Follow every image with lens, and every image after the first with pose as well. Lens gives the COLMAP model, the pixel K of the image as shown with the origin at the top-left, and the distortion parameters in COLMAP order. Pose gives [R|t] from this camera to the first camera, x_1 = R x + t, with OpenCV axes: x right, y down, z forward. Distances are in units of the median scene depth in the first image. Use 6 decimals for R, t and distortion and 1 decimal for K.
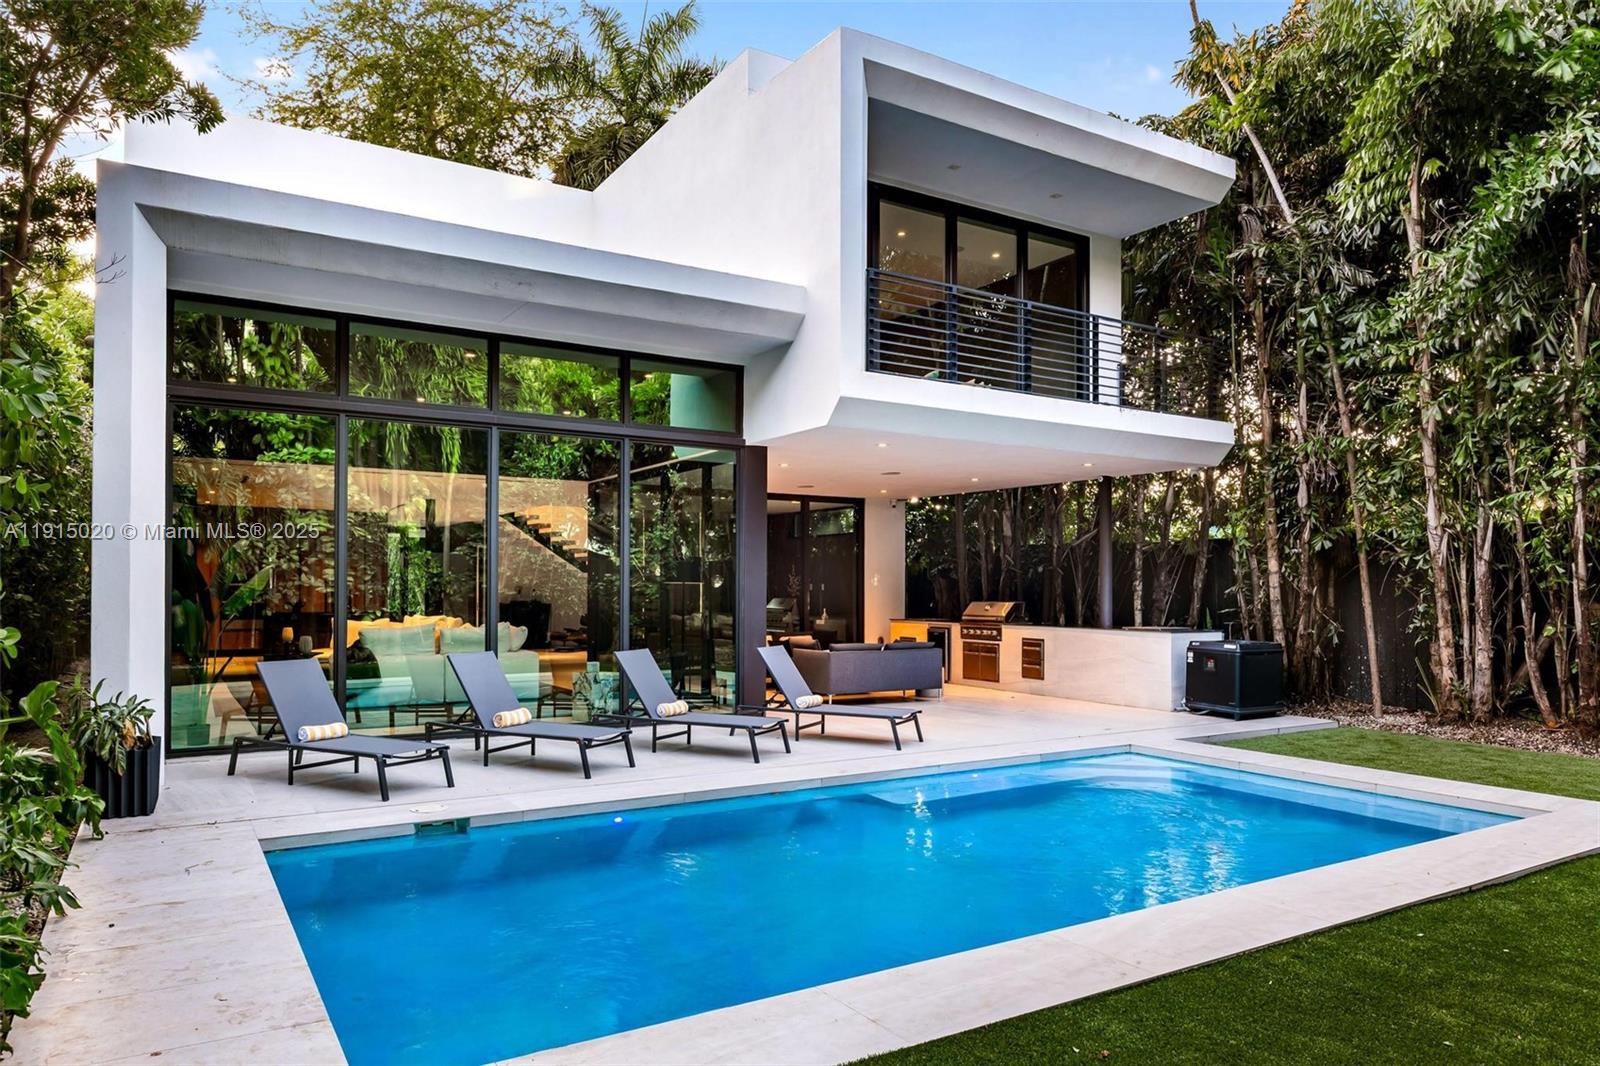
lens RADIAL K [[1045.0, 0, 803.4], [0, 1045.0, 536.2], [0, 0, 1]] dist [-0.008314, -0.003279]
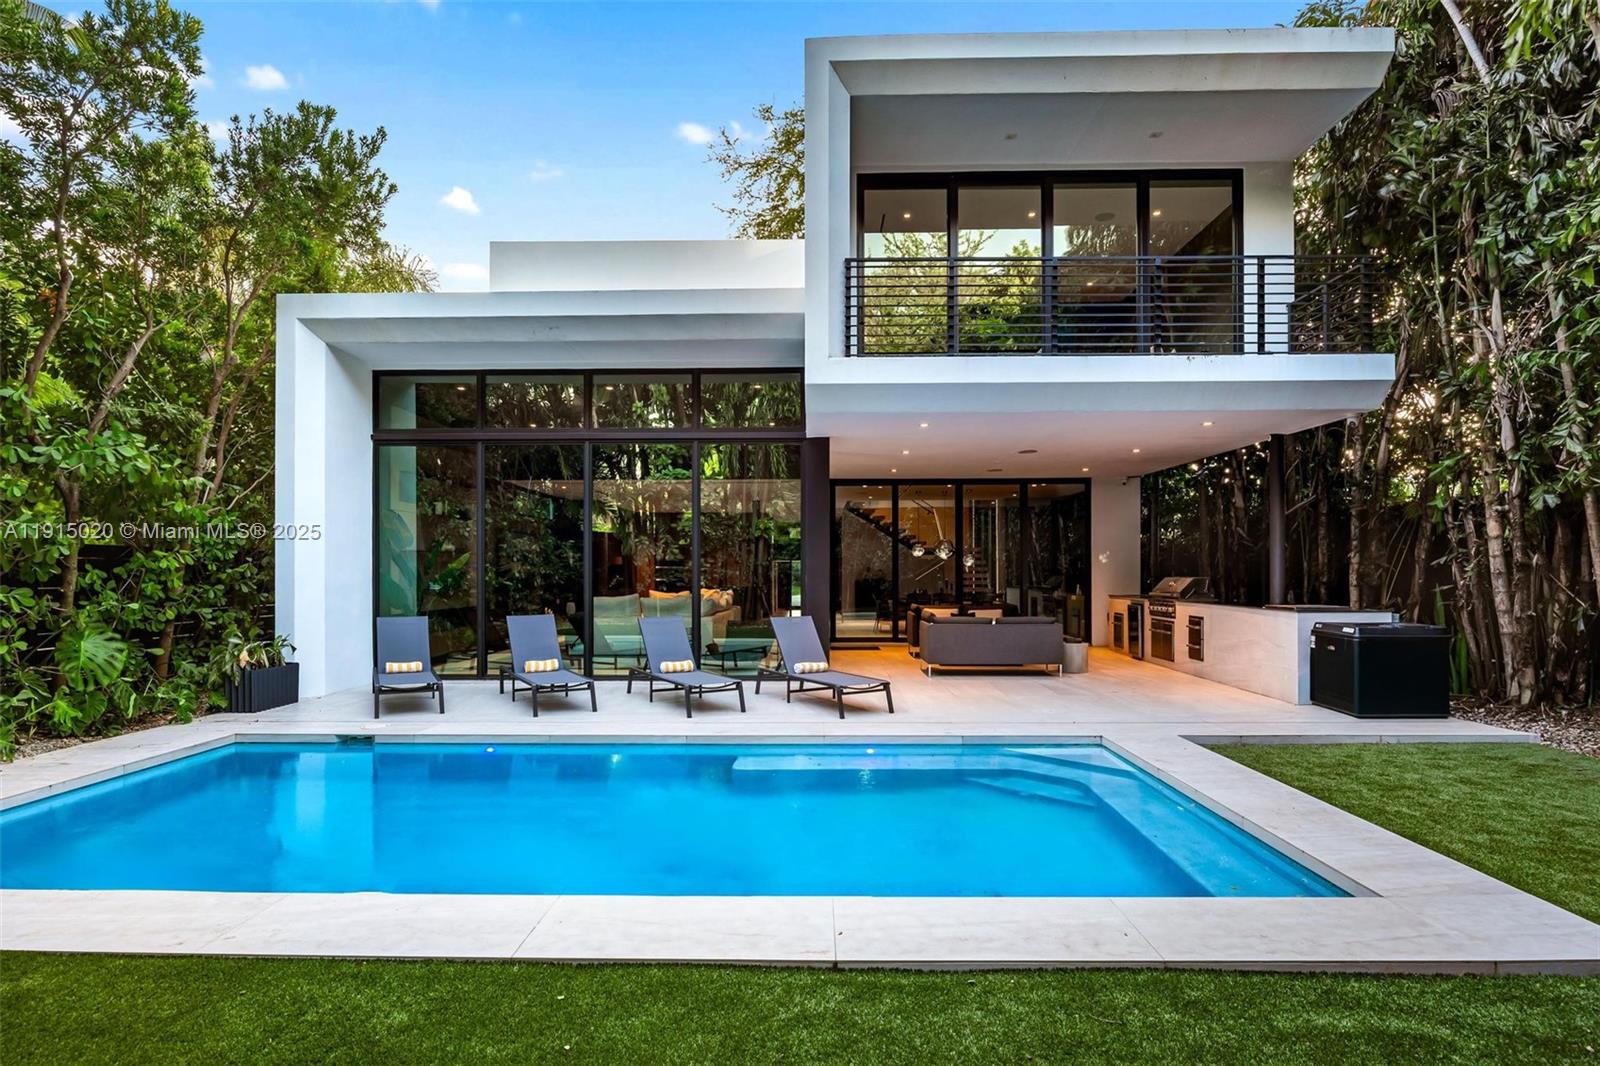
lens RADIAL K [[845.3, 0, 811.9], [0, 845.3, 543.9], [0, 0, 1]] dist [-0.011183, 0.000419]
pose [[0.838619, -0.023821, -0.544198, 0.380262], [0.034422, 0.999364, 0.009301, 0.016497], [0.543630, -0.026532, 0.838905, 0.203212]]
